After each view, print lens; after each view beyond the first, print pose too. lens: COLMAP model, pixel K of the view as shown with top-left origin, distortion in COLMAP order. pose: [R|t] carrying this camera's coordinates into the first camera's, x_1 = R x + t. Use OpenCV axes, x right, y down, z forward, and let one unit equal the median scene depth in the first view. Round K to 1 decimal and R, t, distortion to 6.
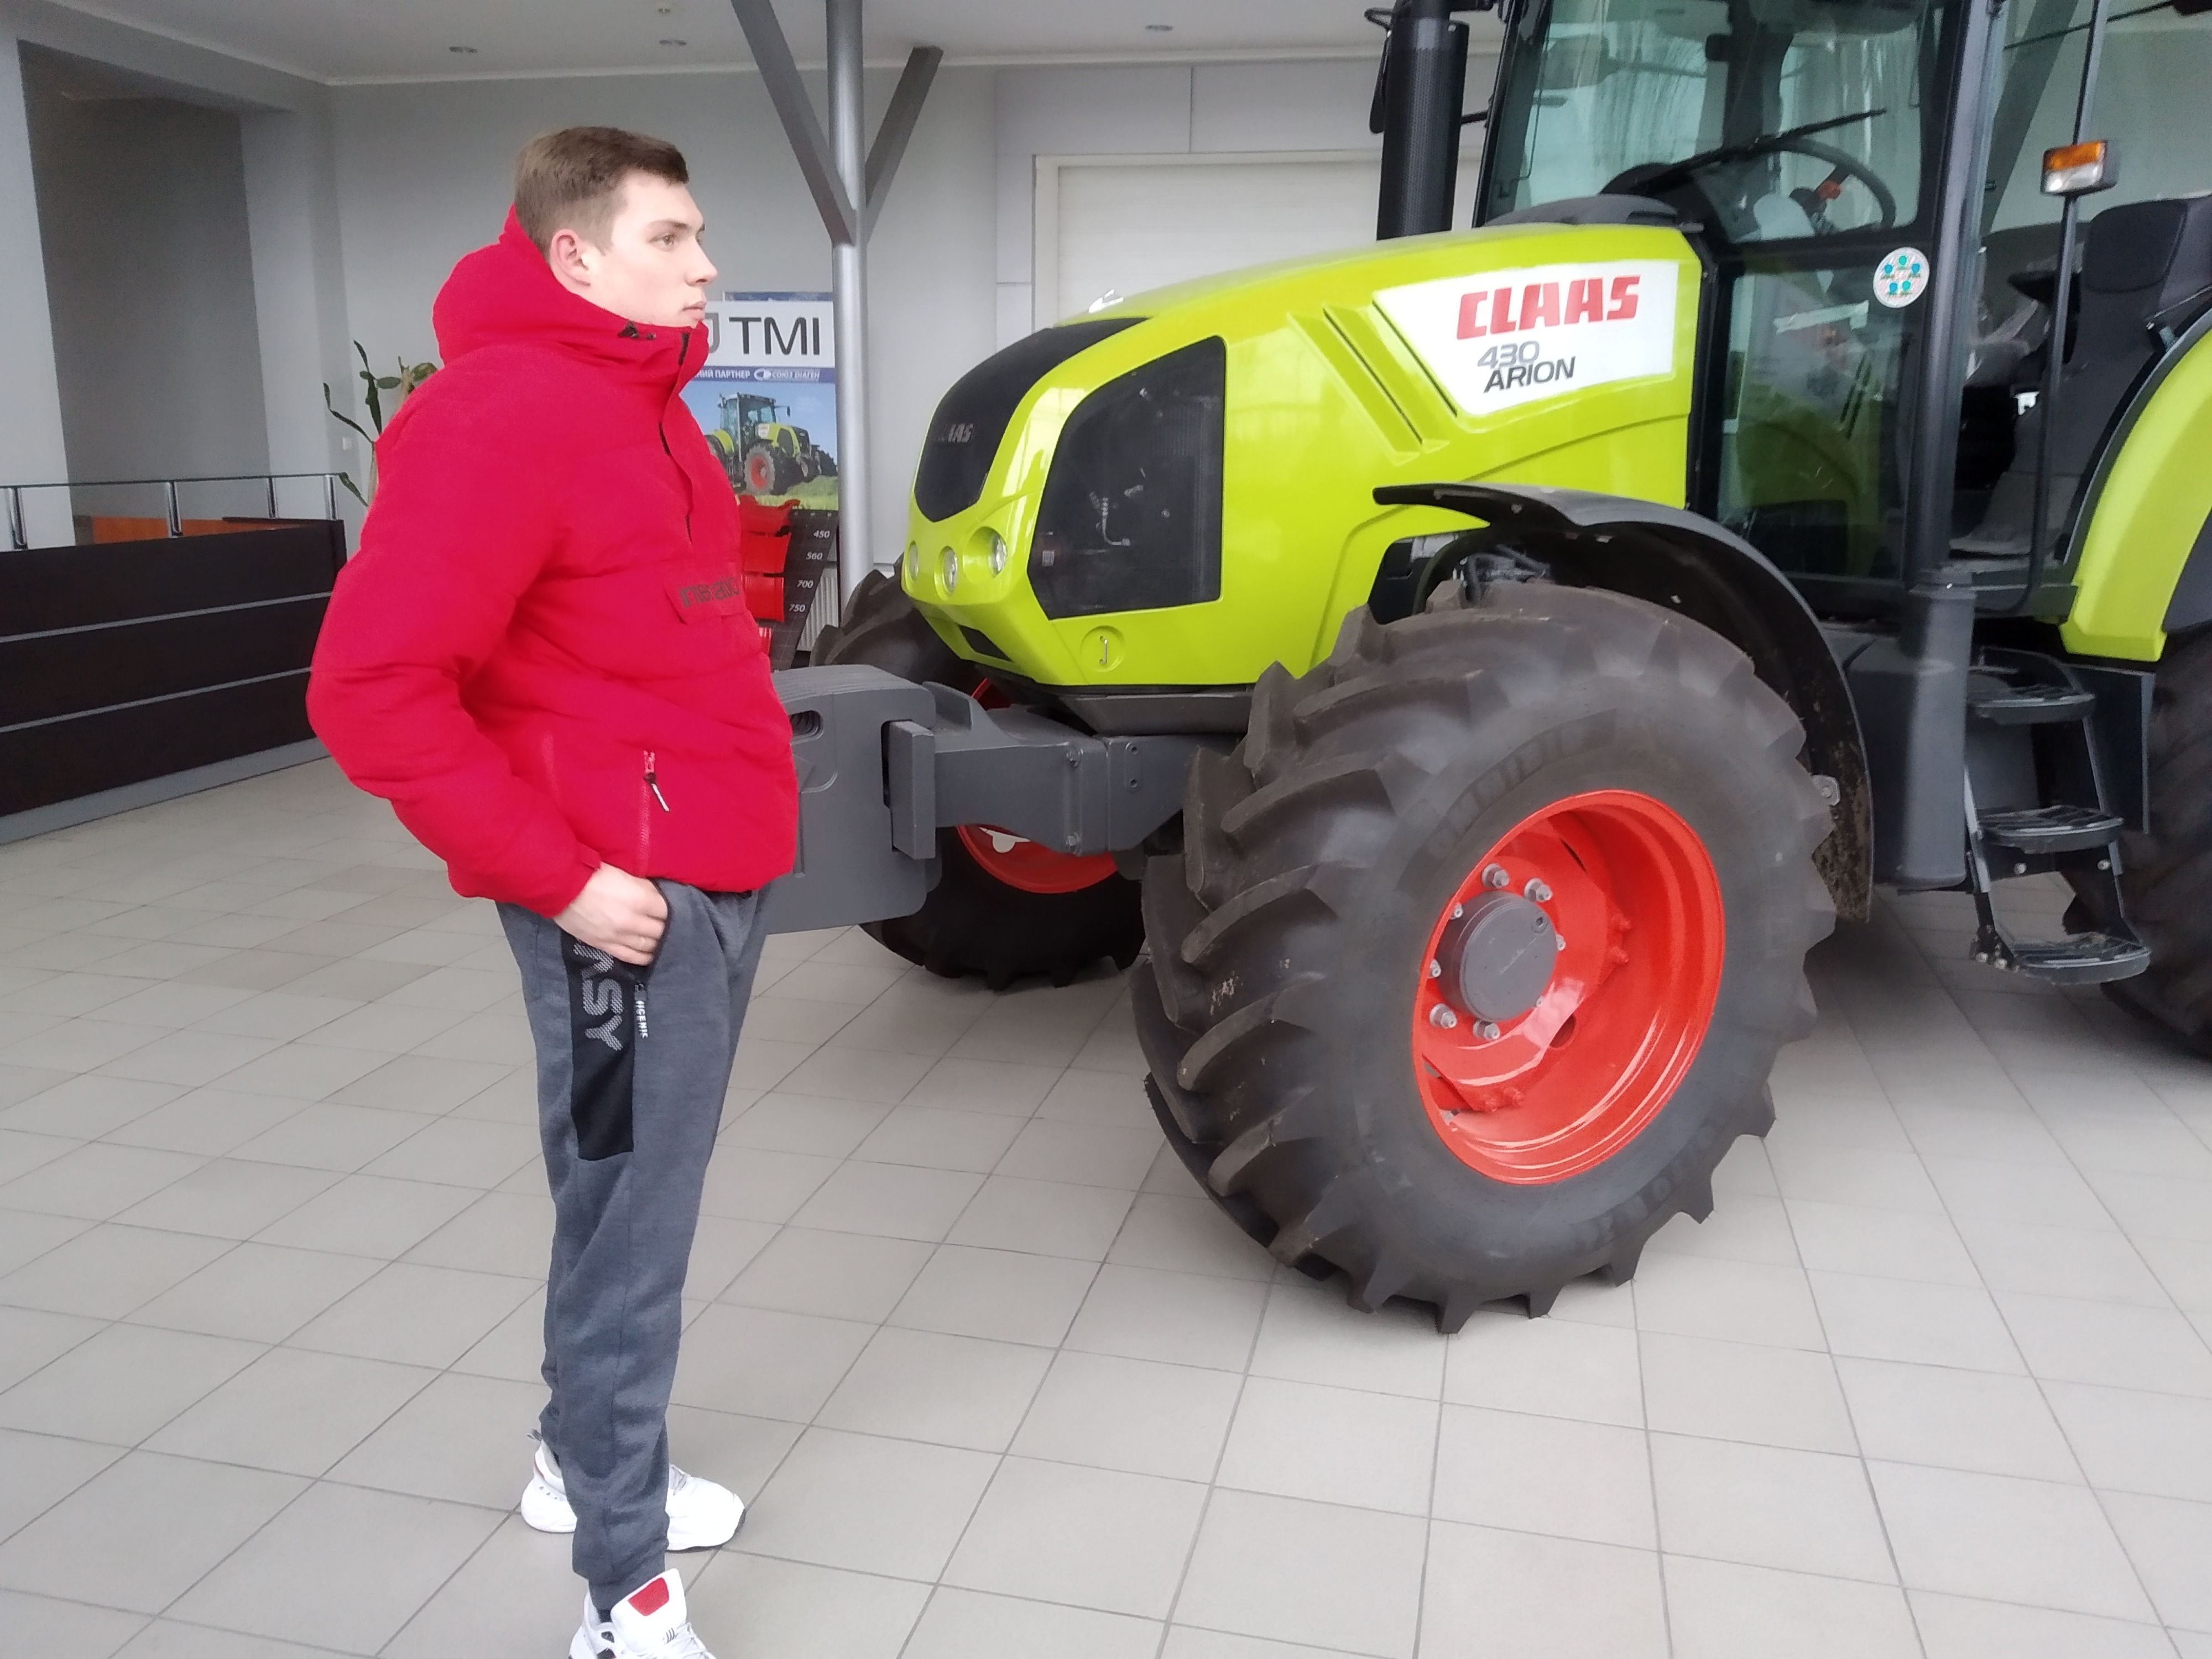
lens RADIAL K [[1715.8, 0, 1083.4], [0, 1715.8, 842.1], [0, 0, 1]] dist [0.035163, -0.052277]
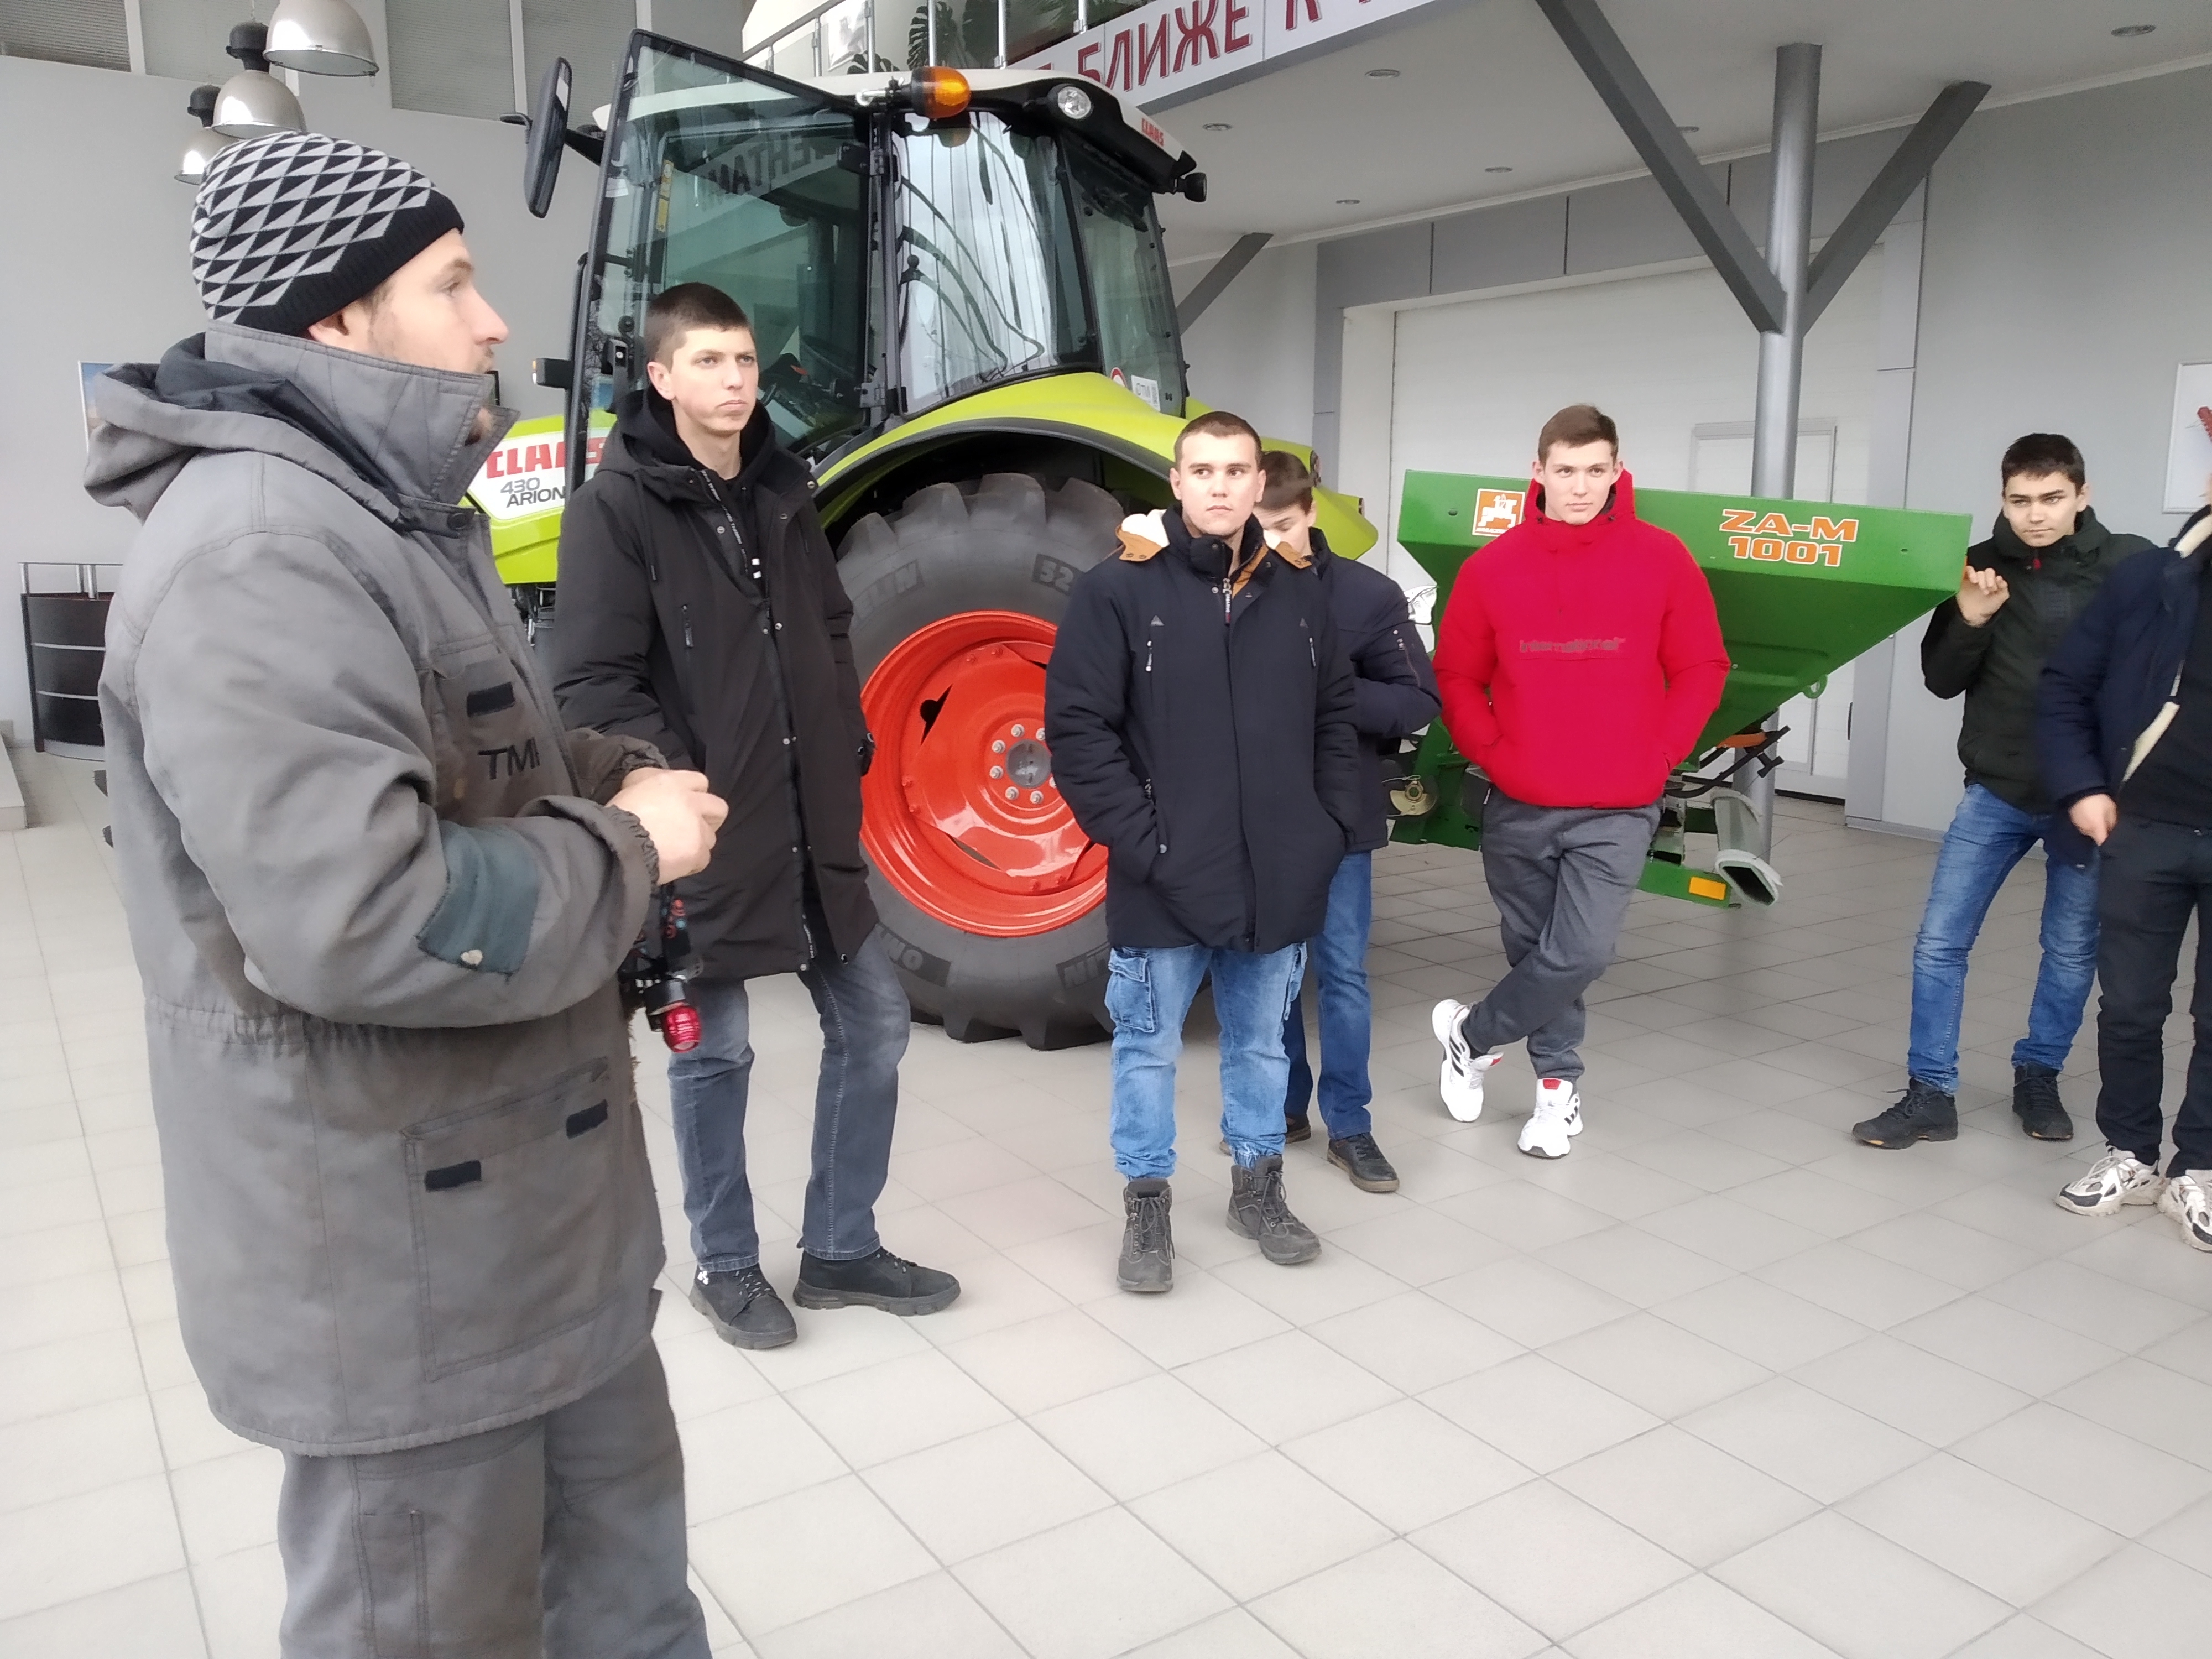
lens RADIAL K [[1715.8, 0, 1072.8], [0, 1715.8, 778.7], [0, 0, 1]] dist [0.035163, -0.052277]
pose [[0.729410, 0.096214, -0.677277, 1.929680], [-0.152226, 0.988064, -0.023579, -0.023634], [0.666925, 0.120298, 0.735350, 0.090712]]
